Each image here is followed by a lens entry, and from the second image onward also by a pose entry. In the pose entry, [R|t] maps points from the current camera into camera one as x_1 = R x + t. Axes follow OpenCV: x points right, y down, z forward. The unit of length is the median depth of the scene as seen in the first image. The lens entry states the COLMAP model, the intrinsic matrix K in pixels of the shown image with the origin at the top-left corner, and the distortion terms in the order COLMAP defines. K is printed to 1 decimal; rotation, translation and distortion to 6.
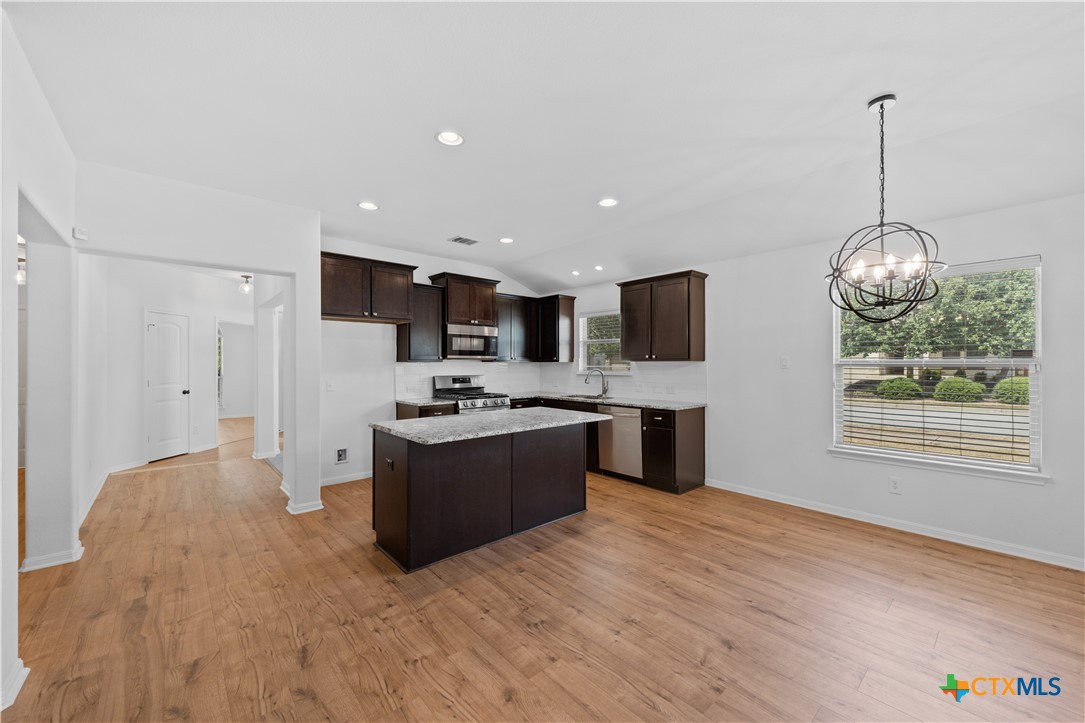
lens RADIAL K [[420.5, 0, 537.0], [0, 420.5, 361.7], [0, 0, 1]] dist [0.008819, -0.001887]
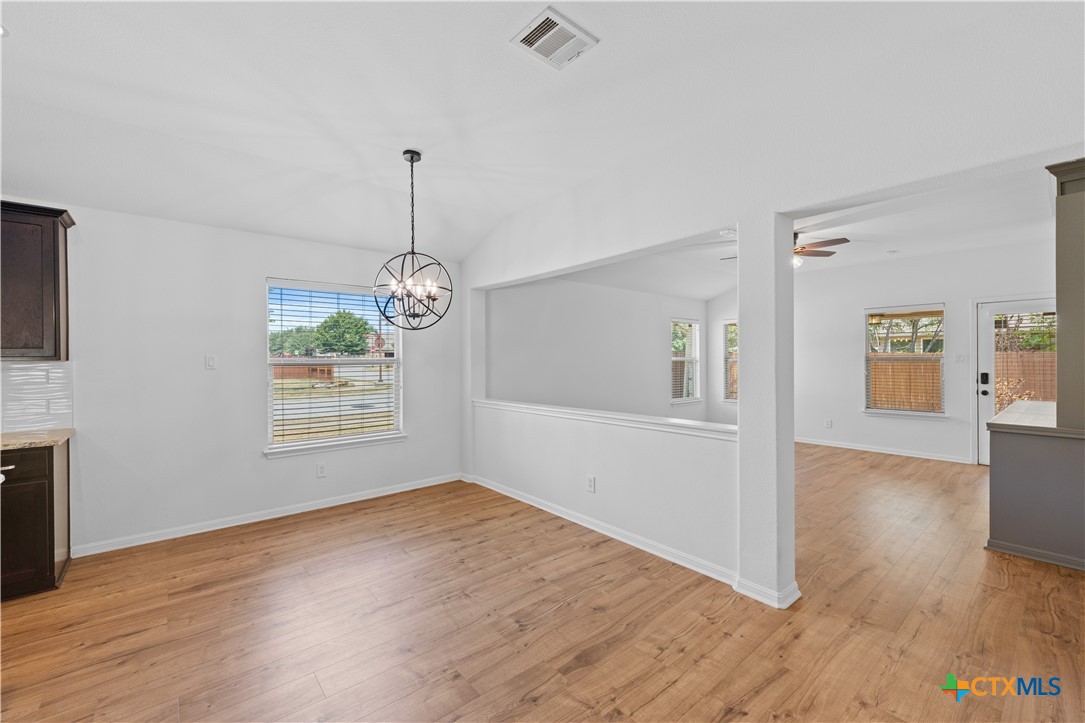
lens RADIAL K [[446.3, 0, 539.5], [0, 446.3, 362.4], [0, 0, 1]] dist [0.009138, -0.002385]
pose [[0.023378, -0.005733, 0.999710, -0.379118], [0.001600, 0.999982, 0.005697, -0.002109], [-0.999725, 0.001466, 0.023387, 0.436733]]
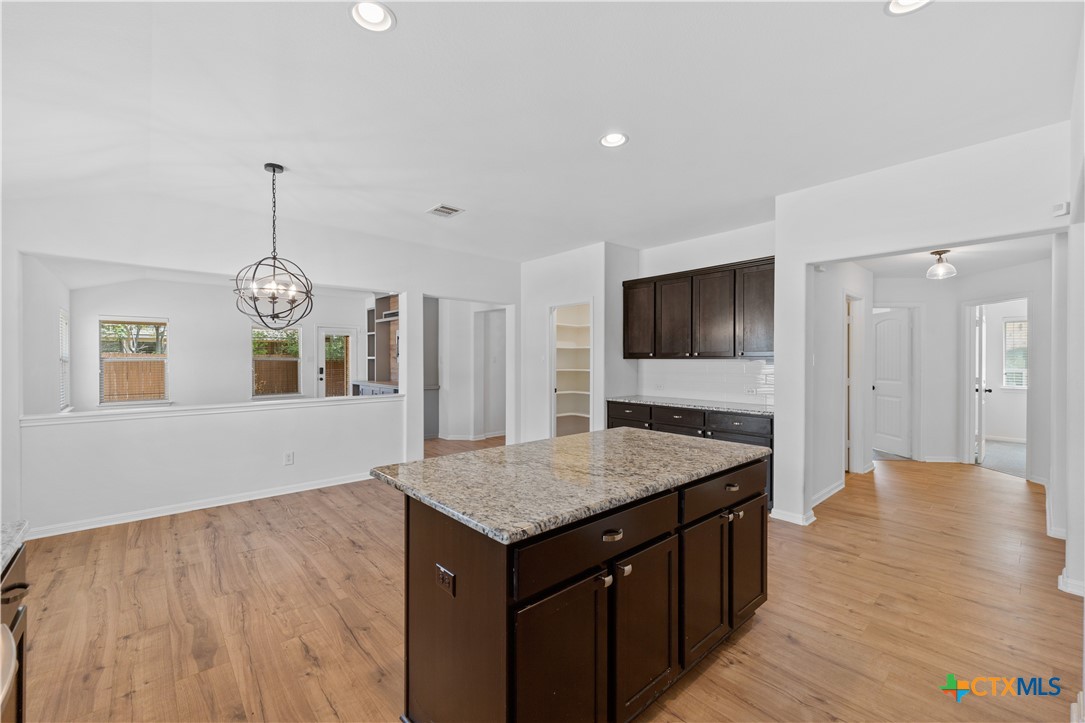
lens RADIAL K [[446.3, 0, 537.1], [0, 446.3, 356.0], [0, 0, 1]] dist [0.009138, -0.002385]
pose [[-0.999987, -0.000388, -0.005024, -0.014232], [-0.000337, 0.999948, -0.010179, 0.003504], [0.005028, -0.010177, -0.999936, 1.800985]]
